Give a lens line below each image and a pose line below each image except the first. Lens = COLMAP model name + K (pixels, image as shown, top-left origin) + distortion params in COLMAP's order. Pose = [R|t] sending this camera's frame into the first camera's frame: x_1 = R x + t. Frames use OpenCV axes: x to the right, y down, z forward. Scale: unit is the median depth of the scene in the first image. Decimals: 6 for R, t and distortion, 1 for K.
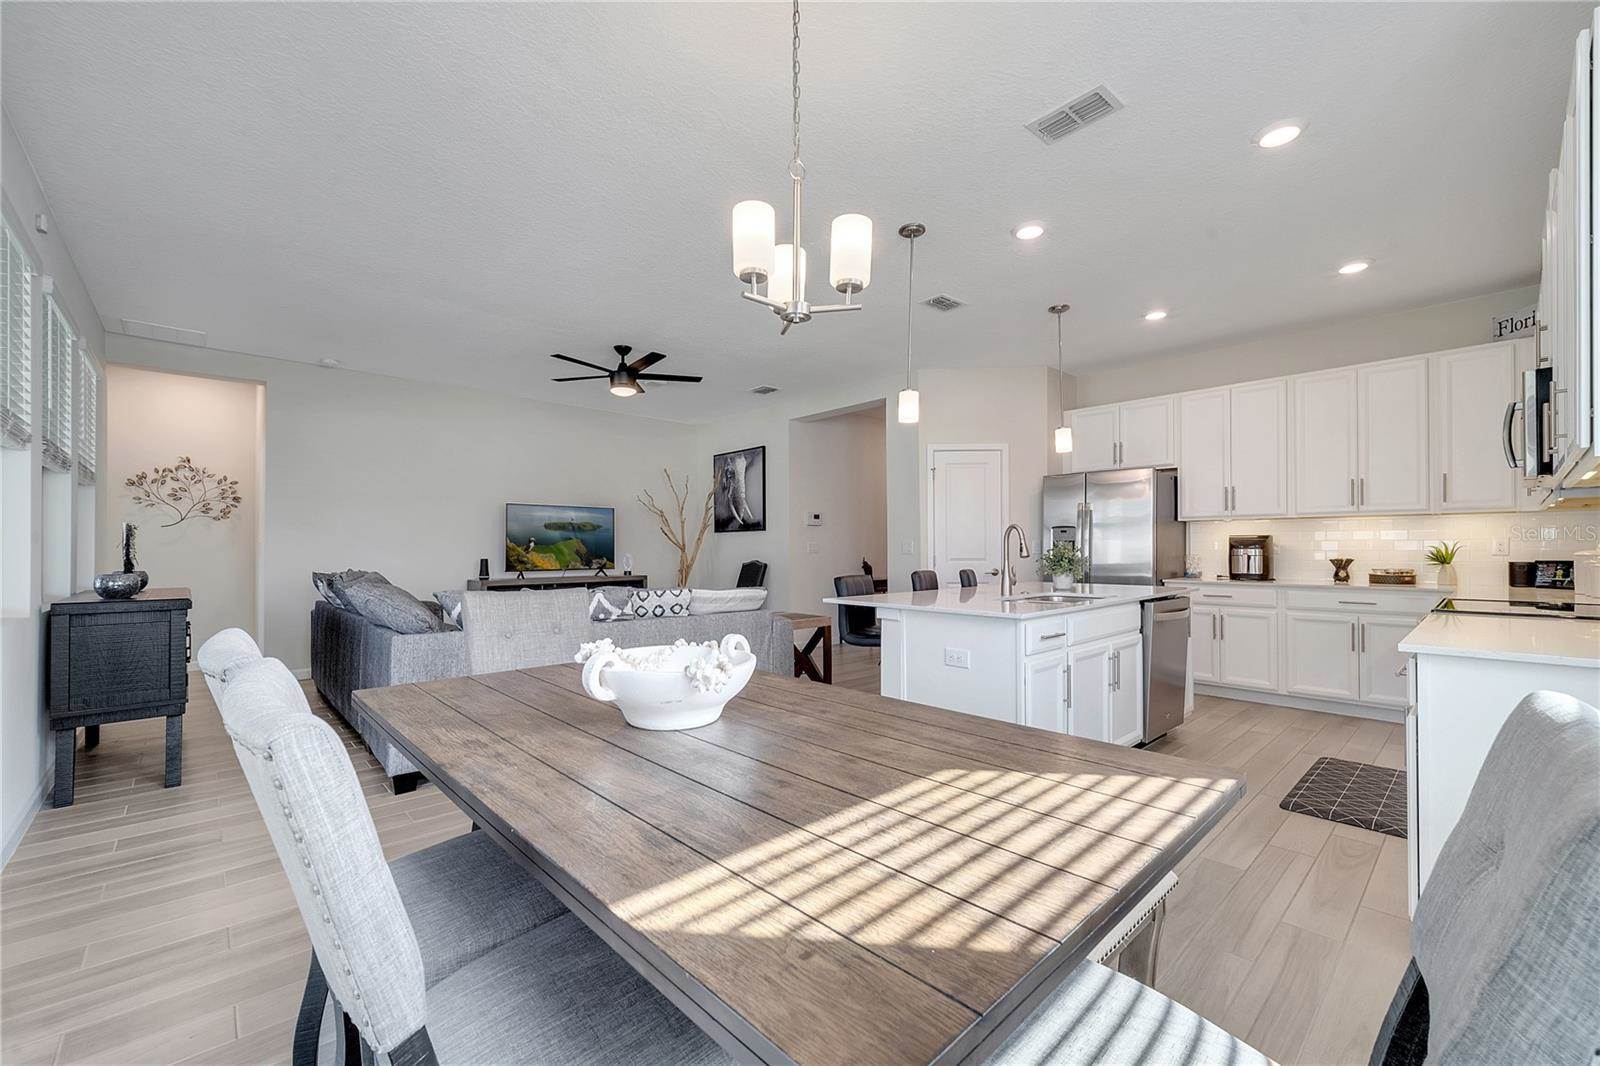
lens RADIAL K [[653.8, 0, 789.4], [0, 653.8, 543.9], [0, 0, 1]] dist [0.001309, -0.000096]
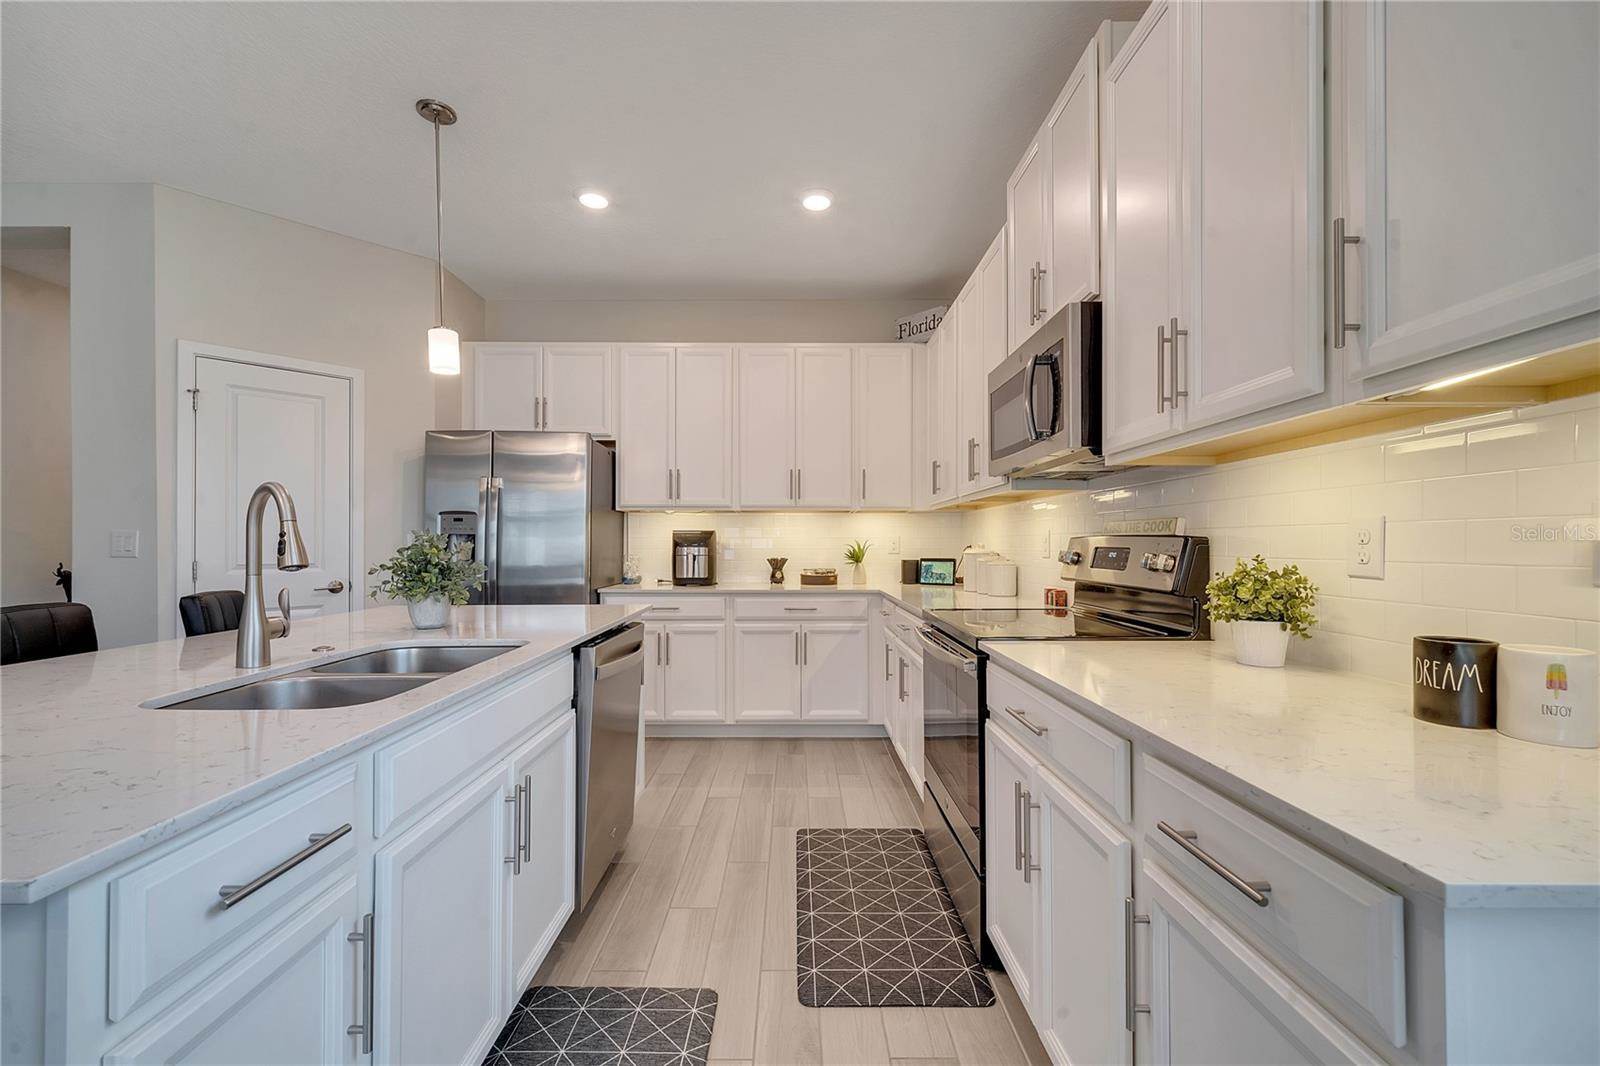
lens RADIAL K [[653.8, 0, 792.2], [0, 653.8, 540.9], [0, 0, 1]] dist [0.001309, -0.000096]
pose [[0.678267, 0.007562, 0.734777, 0.193119], [-0.005834, 0.999971, -0.004907, 0.003028], [-0.734793, -0.000959, 0.678291, 0.368510]]
